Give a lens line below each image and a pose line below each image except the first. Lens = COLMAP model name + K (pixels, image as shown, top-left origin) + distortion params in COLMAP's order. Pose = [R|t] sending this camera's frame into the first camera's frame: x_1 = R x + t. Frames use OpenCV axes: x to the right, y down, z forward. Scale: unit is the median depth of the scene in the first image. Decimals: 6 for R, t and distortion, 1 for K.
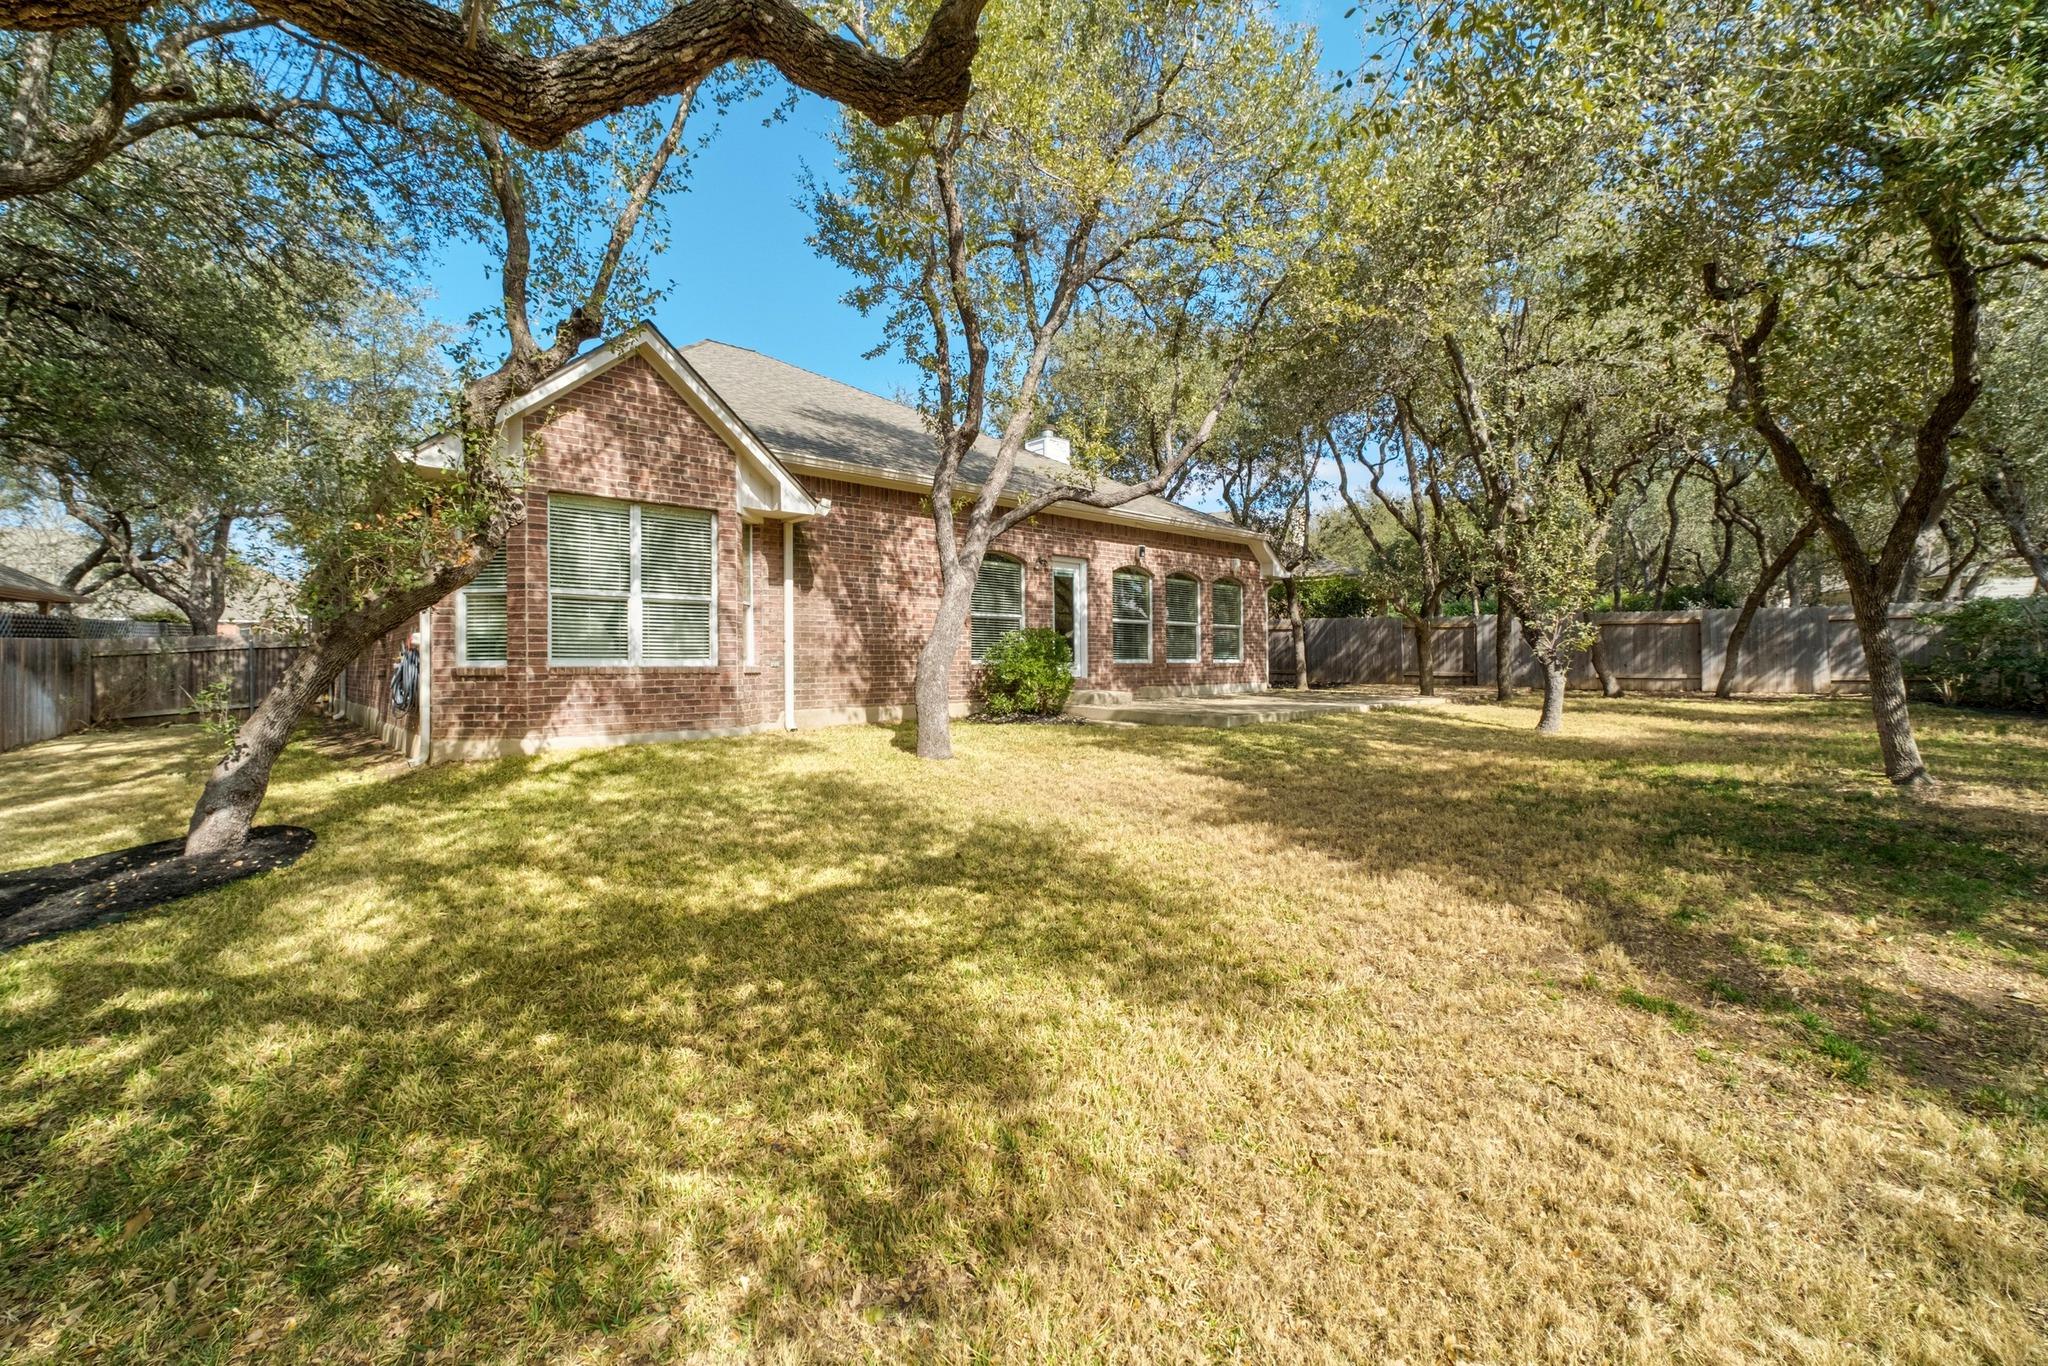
lens RADIAL K [[864.6, 0, 1033.0], [0, 864.6, 661.4], [0, 0, 1]] dist [-0.011777, 0.003142]
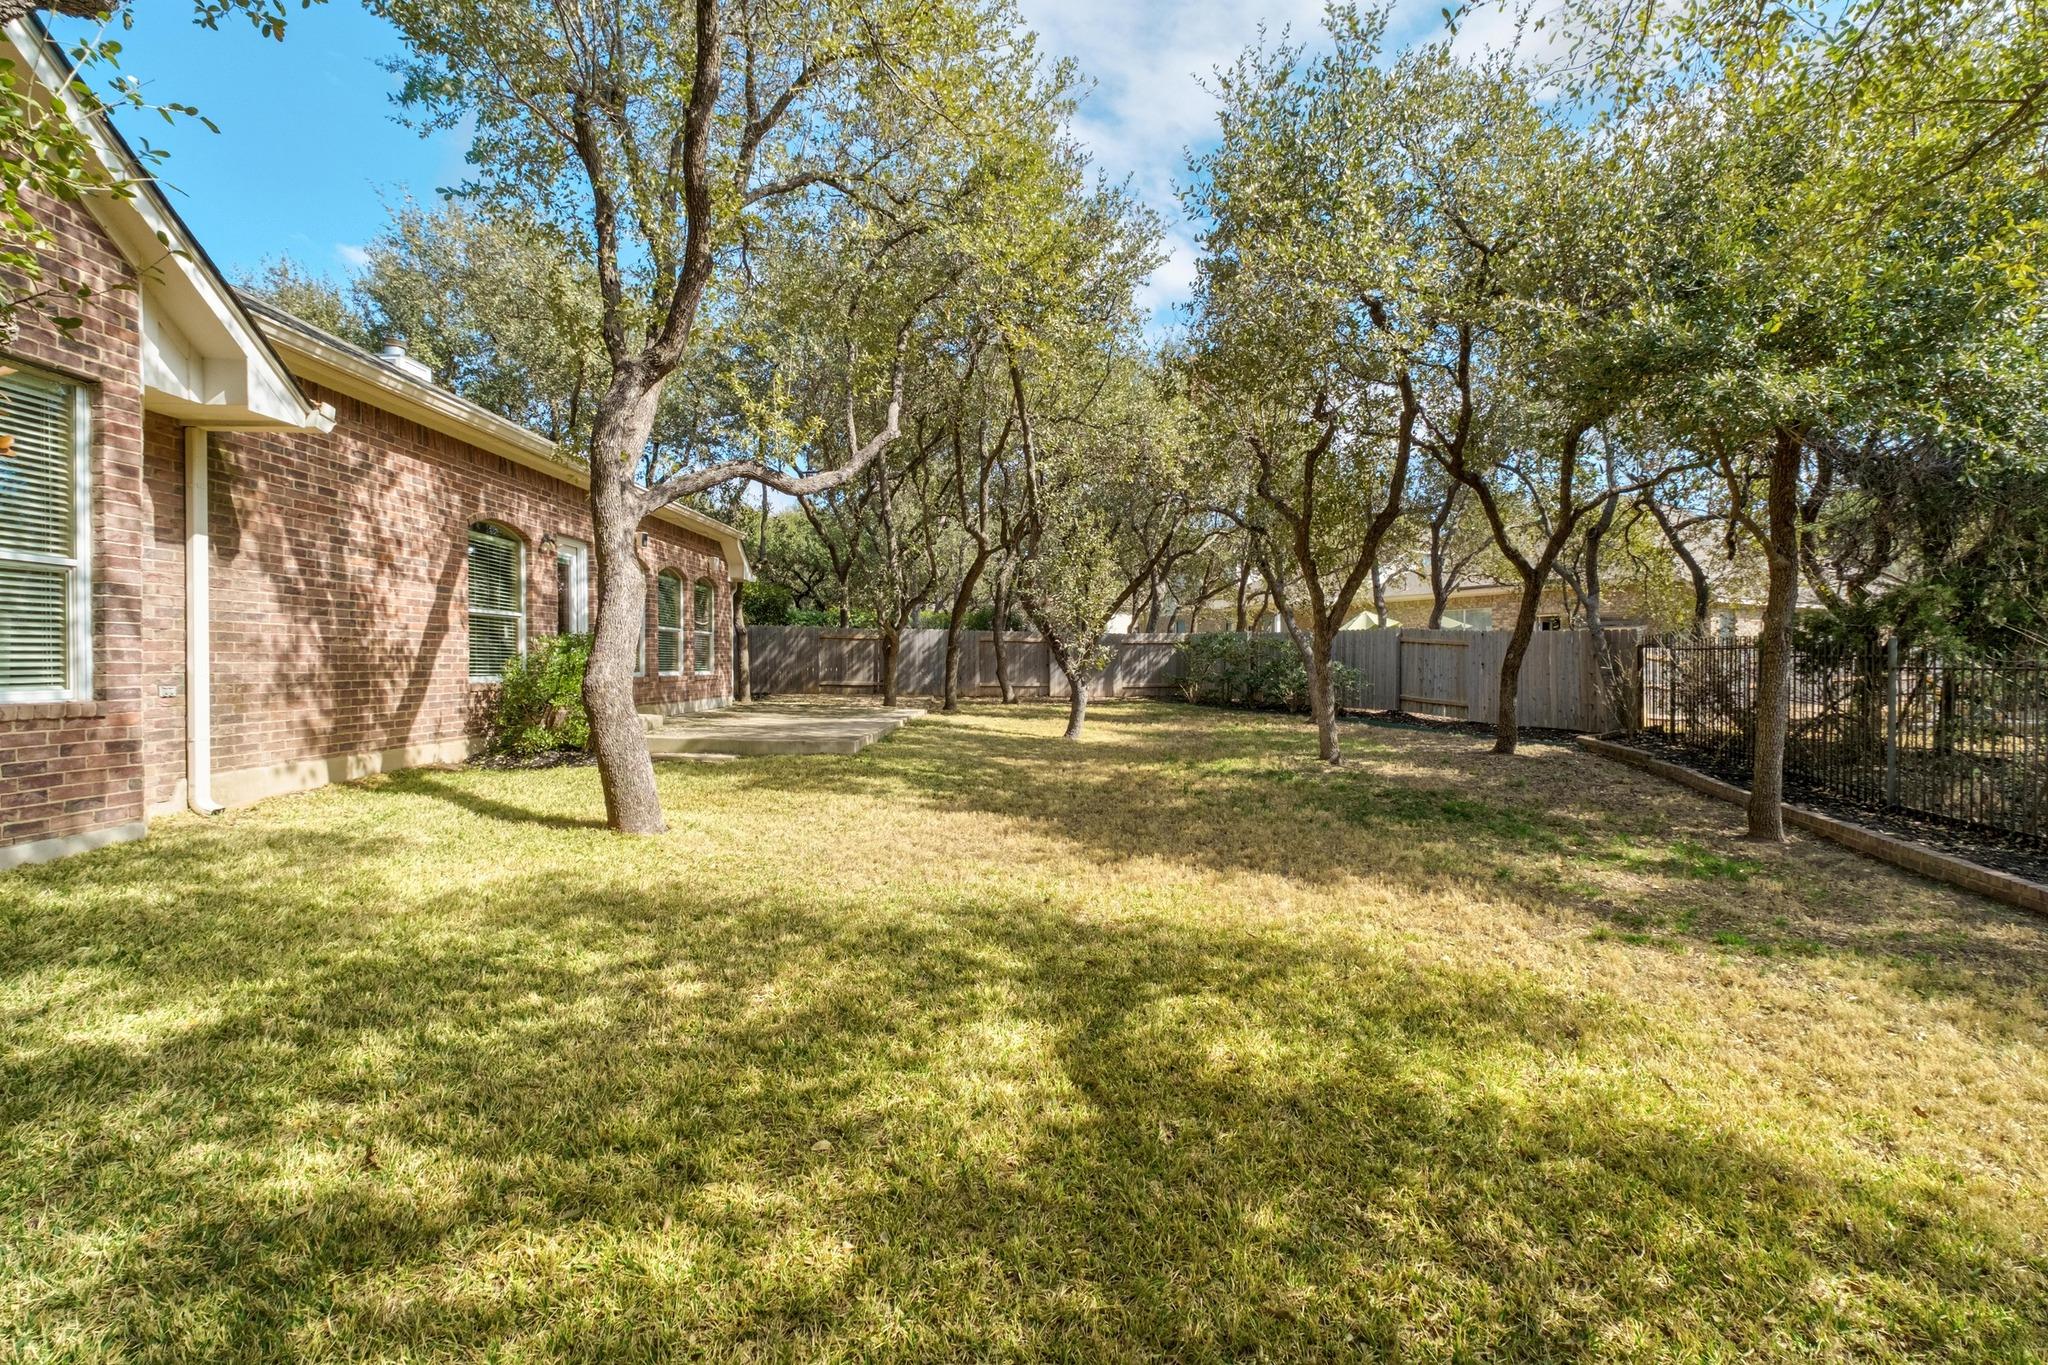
lens RADIAL K [[864.6, 0, 1045.1], [0, 864.6, 671.1], [0, 0, 1]] dist [-0.011777, 0.003142]
pose [[0.658385, 0.003395, 0.752673, -0.316080], [-0.013669, 0.999879, 0.007446, -0.019253], [-0.752557, -0.015191, 0.658352, 0.230782]]
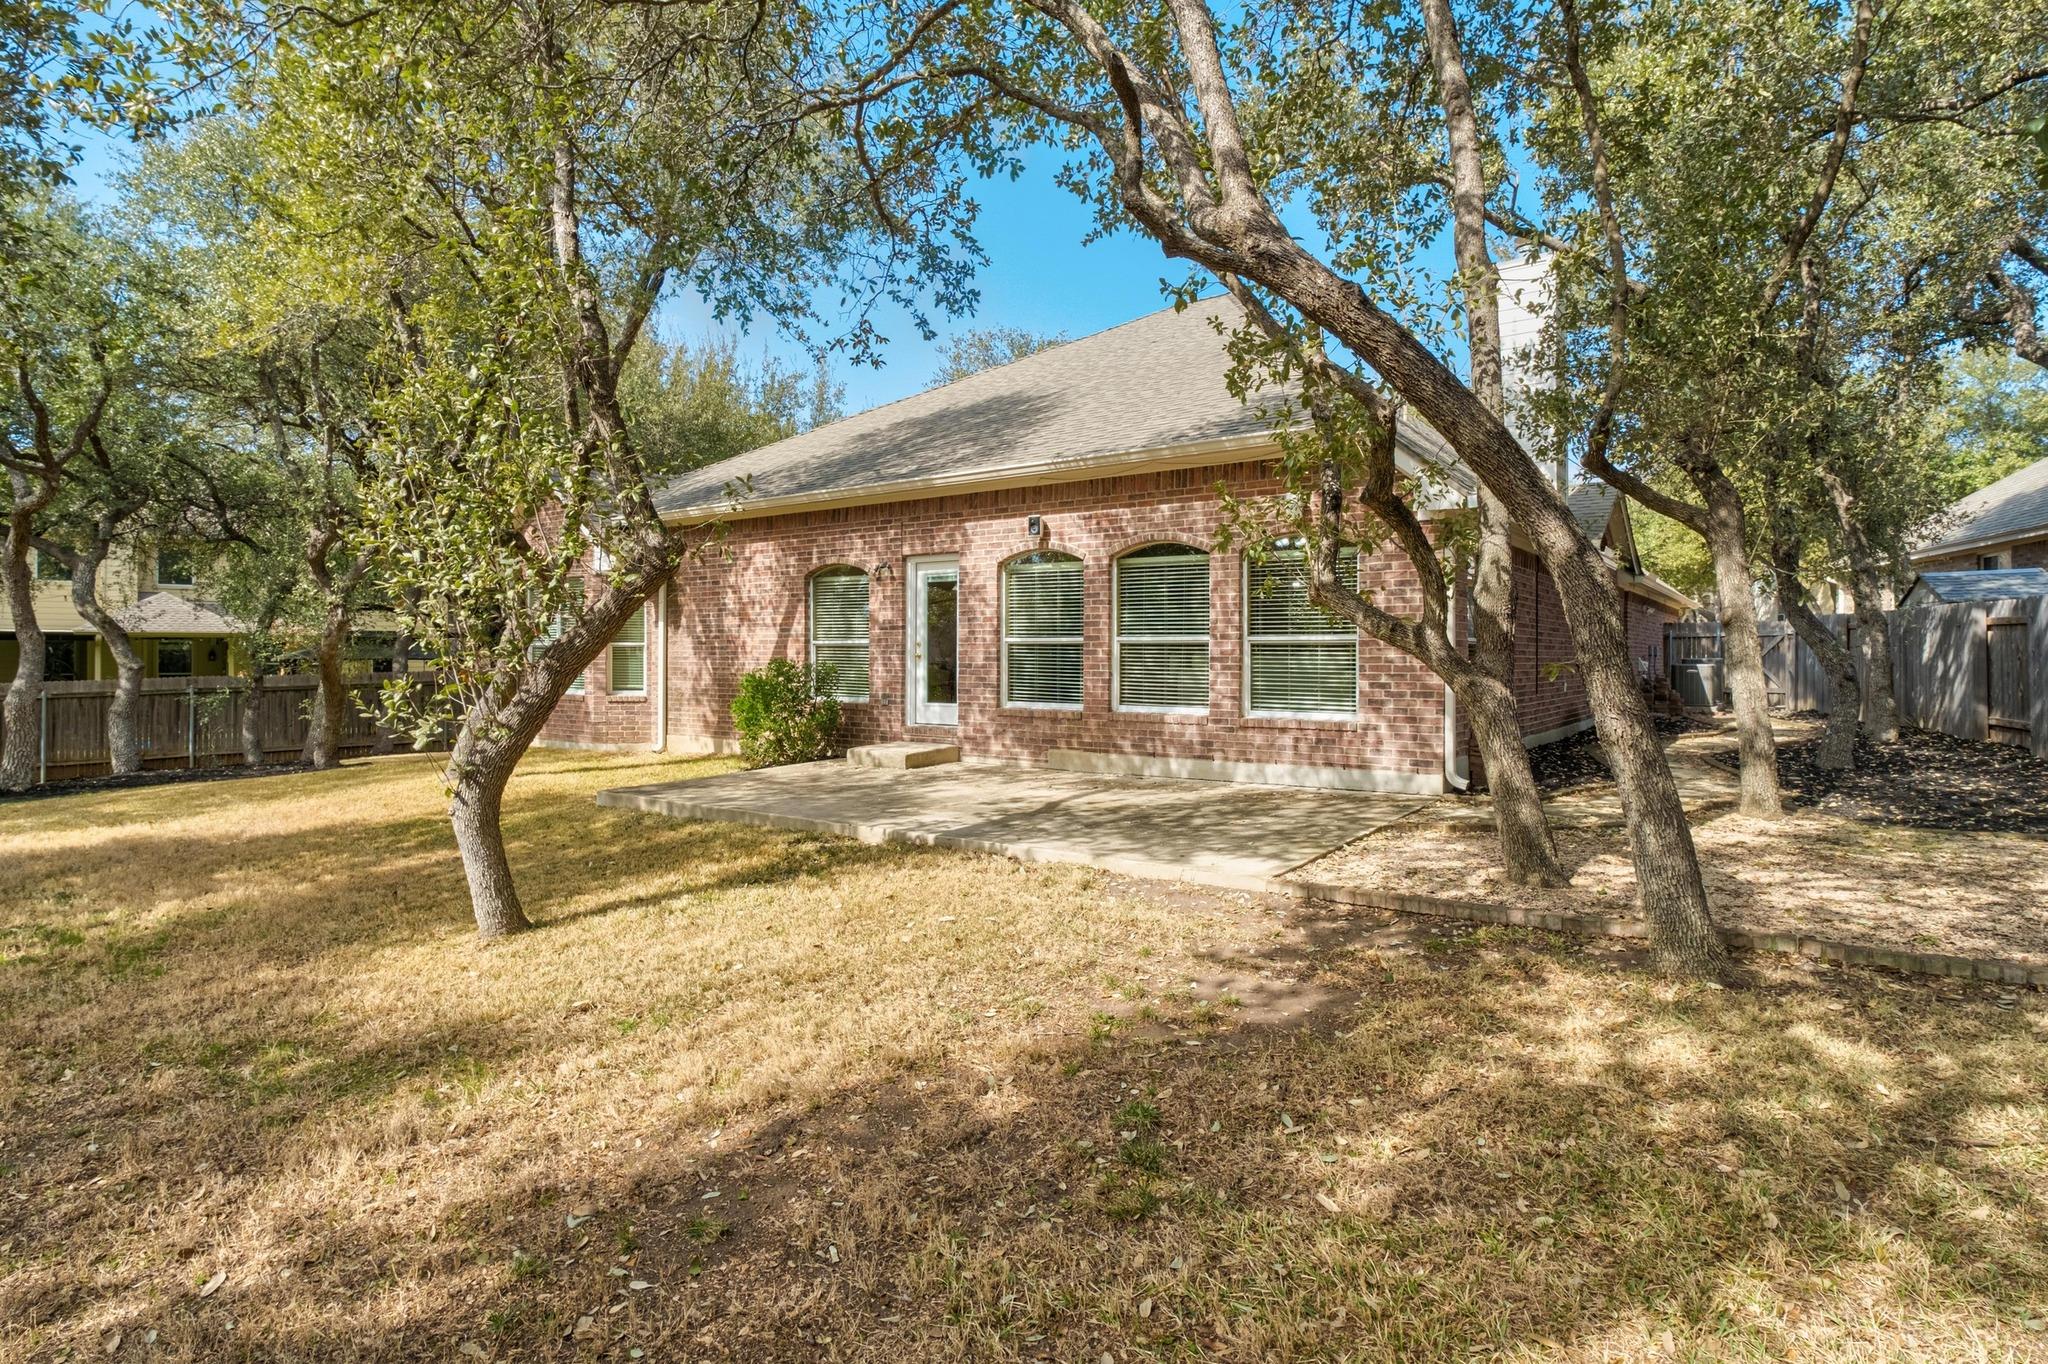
lens RADIAL K [[1079.3, 0, 1015.0], [0, 1079.3, 645.2], [0, 0, 1]] dist [-0.003958, 0.000979]
pose [[0.182927, 0.009716, -0.983078, 1.146847], [0.013596, 0.999831, 0.012411, -0.070283], [0.983032, -0.015636, 0.182764, 1.122940]]
